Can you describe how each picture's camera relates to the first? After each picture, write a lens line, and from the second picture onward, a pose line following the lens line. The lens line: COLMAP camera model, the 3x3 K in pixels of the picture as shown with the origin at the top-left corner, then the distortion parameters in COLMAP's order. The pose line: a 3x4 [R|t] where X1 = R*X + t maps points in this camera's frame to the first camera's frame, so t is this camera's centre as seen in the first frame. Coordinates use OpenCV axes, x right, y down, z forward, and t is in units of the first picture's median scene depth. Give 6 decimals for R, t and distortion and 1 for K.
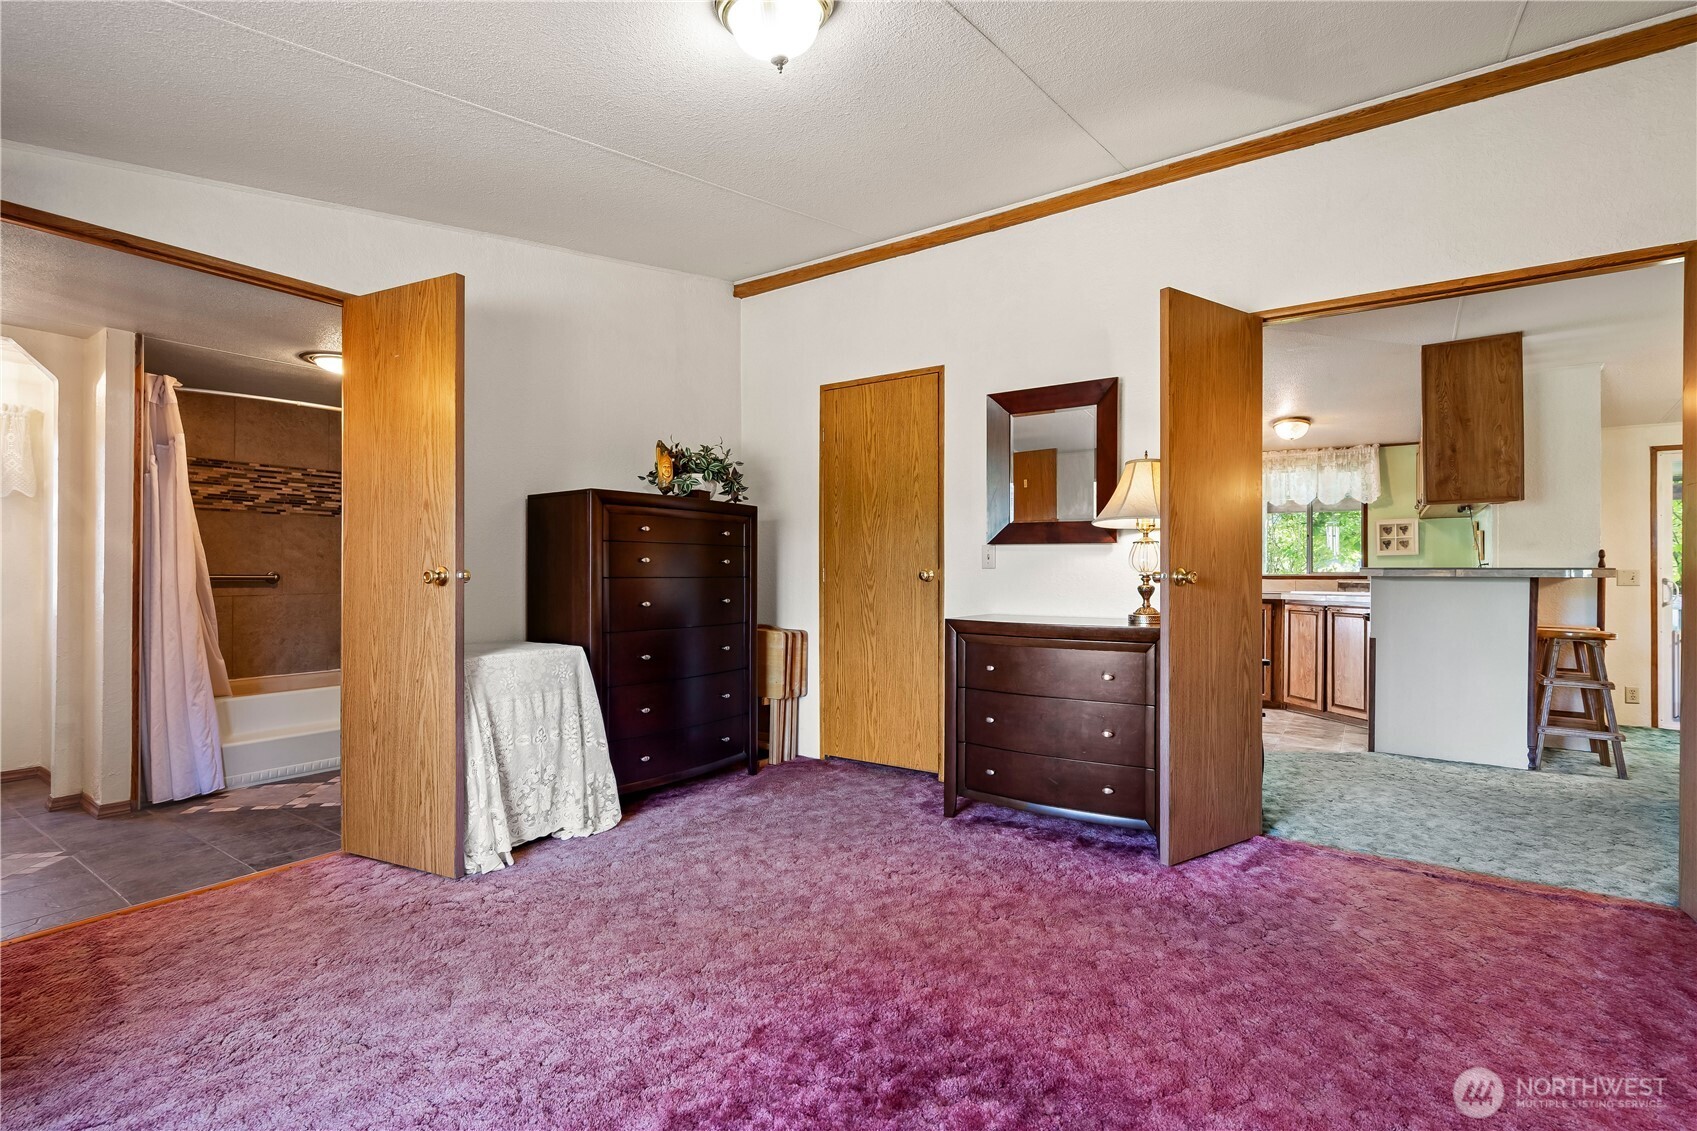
lens RADIAL K [[777.2, 0, 849.7], [0, 777.2, 571.3], [0, 0, 1]] dist [0.002901, 0.000074]
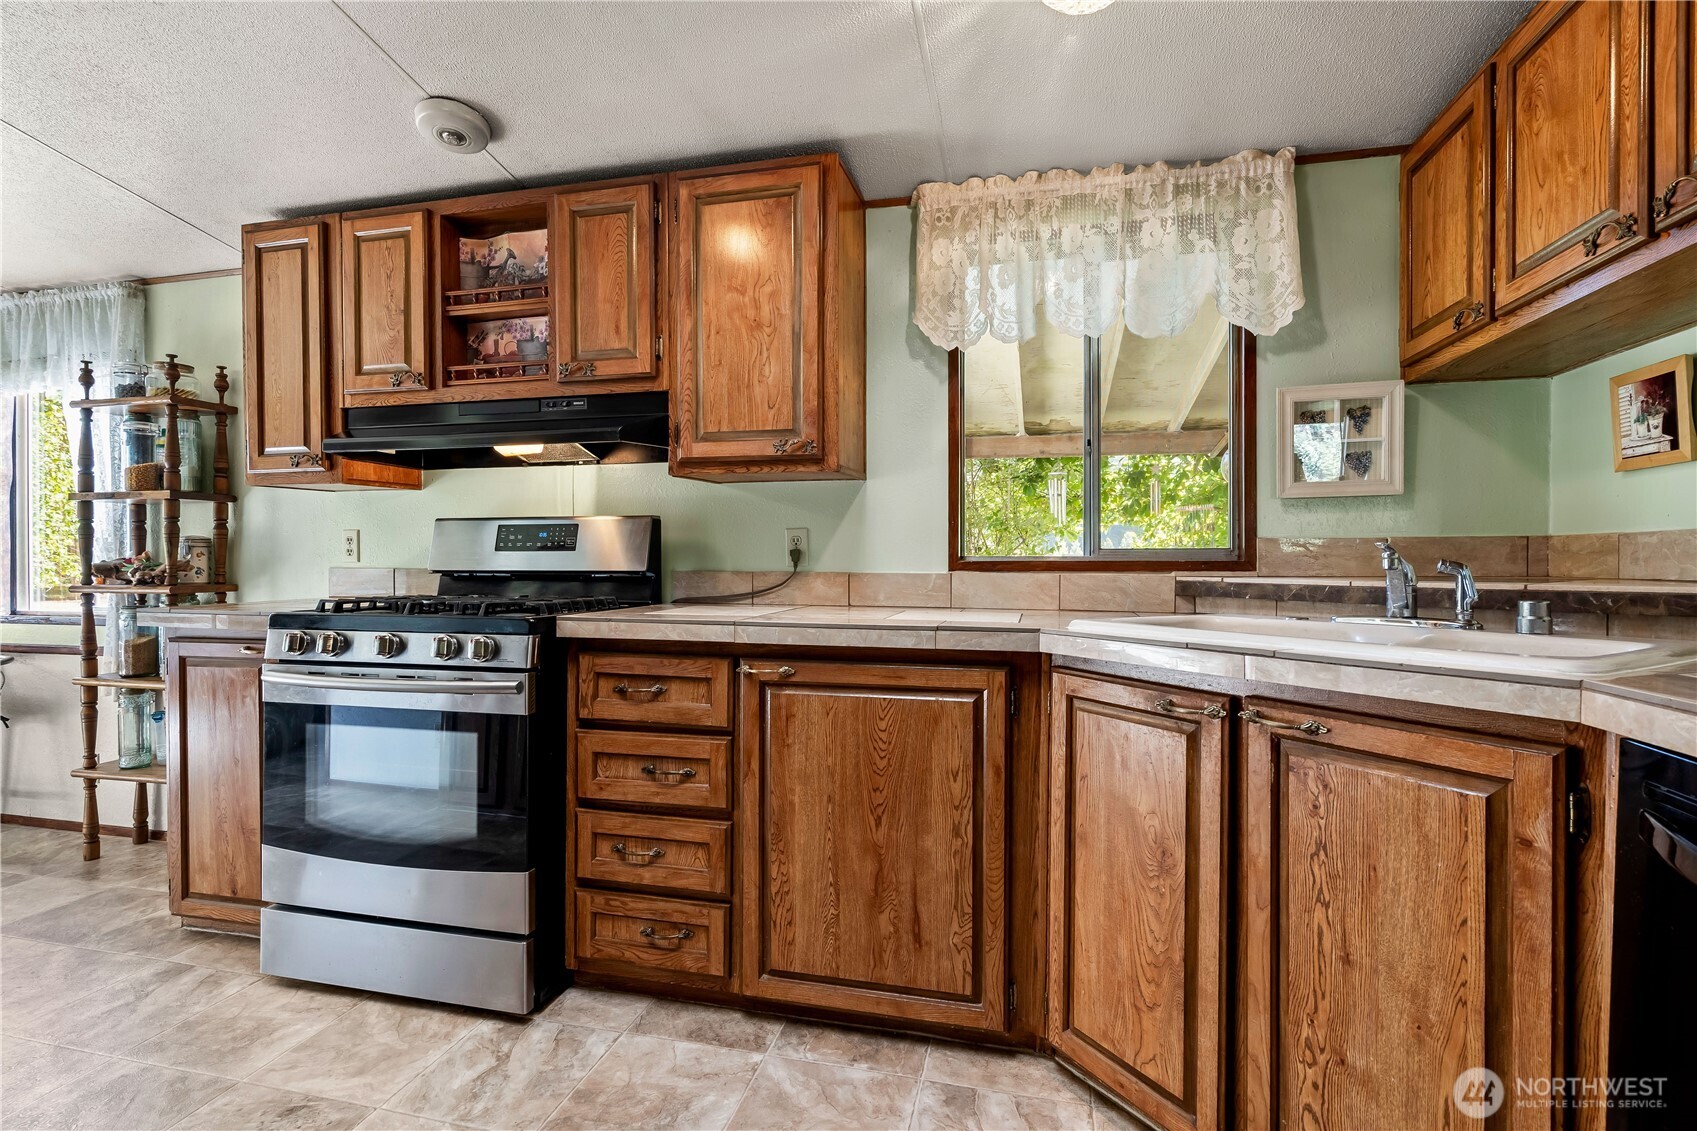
lens RADIAL K [[777.2, 0, 852.0], [0, 777.2, 564.5], [0, 0, 1]] dist [0.002901, 0.000074]
pose [[0.935990, -0.006054, 0.351975, 0.394657], [0.001347, 0.999906, 0.013618, 0.002725], [-0.352024, -0.012272, 0.935910, 0.760774]]
